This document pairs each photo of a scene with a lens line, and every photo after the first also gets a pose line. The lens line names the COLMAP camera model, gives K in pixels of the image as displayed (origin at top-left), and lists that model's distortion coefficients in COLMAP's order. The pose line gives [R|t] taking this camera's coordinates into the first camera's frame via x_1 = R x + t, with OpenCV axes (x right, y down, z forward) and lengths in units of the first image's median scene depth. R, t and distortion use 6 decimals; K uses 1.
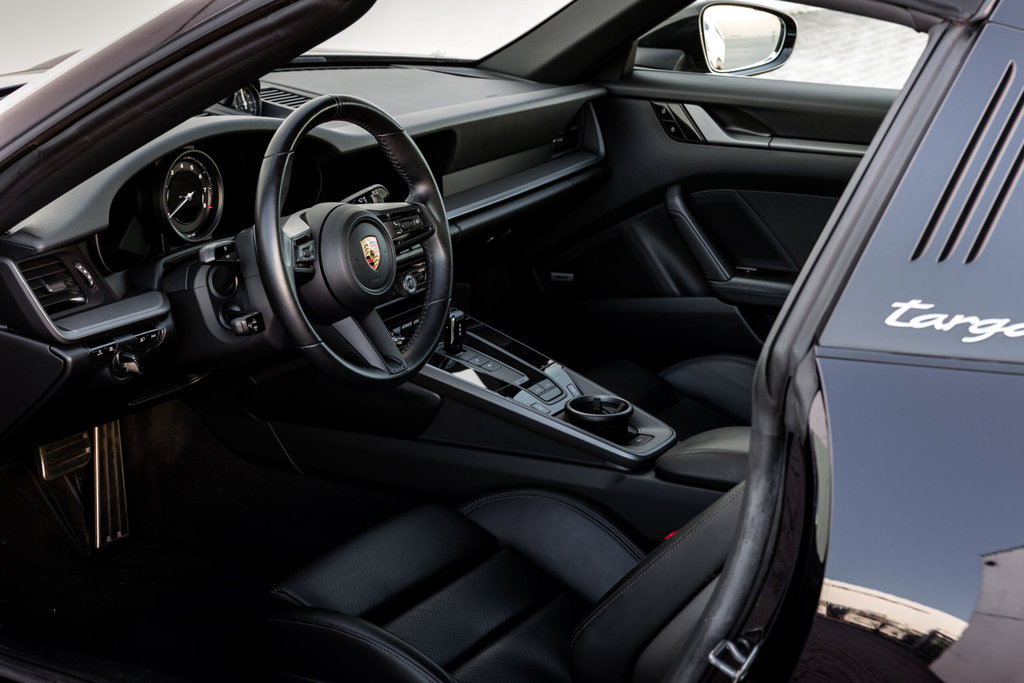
lens RADIAL K [[1879.0, 0, 508.1], [0, 1879.0, 333.3], [0, 0, 1]] dist [0.045647, 0.000000]
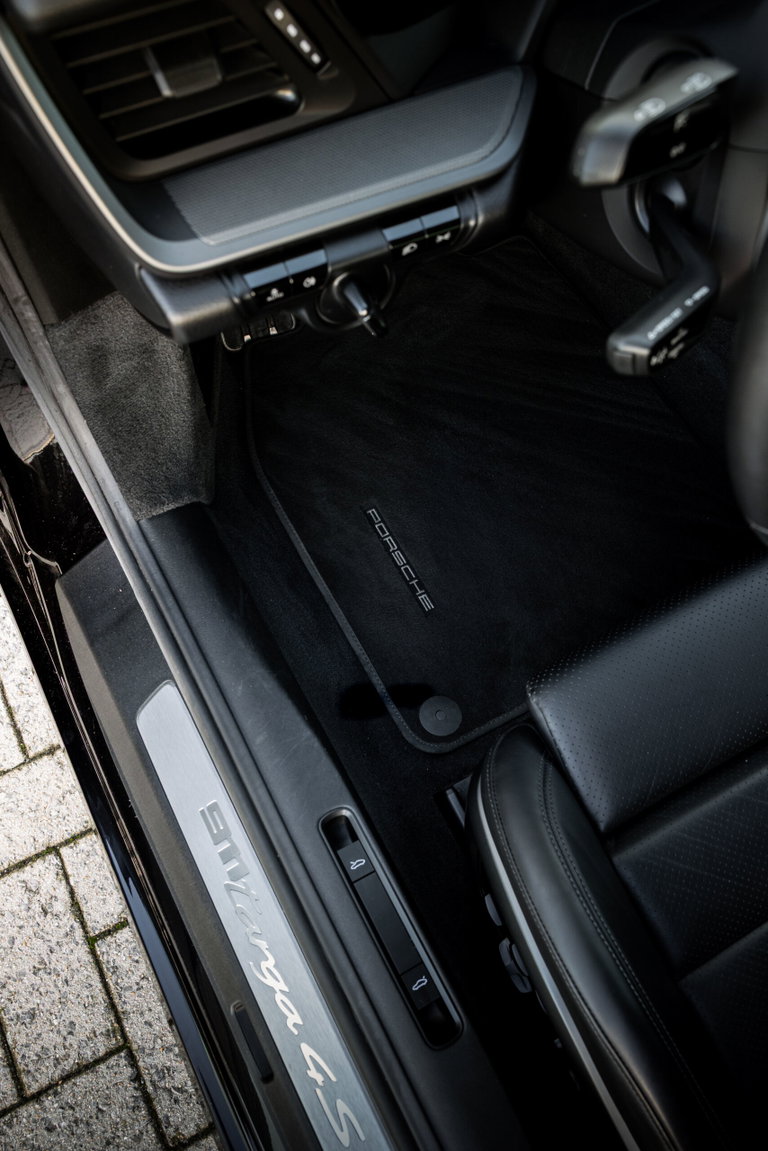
lens RADIAL K [[887.8, 0, 378.6], [0, 887.8, 584.2], [0, 0, 1]] dist [-0.017299, -0.001089]
pose [[0.858780, 0.467665, -0.209253, -0.126241], [-0.162605, 0.636092, 0.754286, -0.093006], [0.485857, -0.613740, 0.622307, 0.832479]]
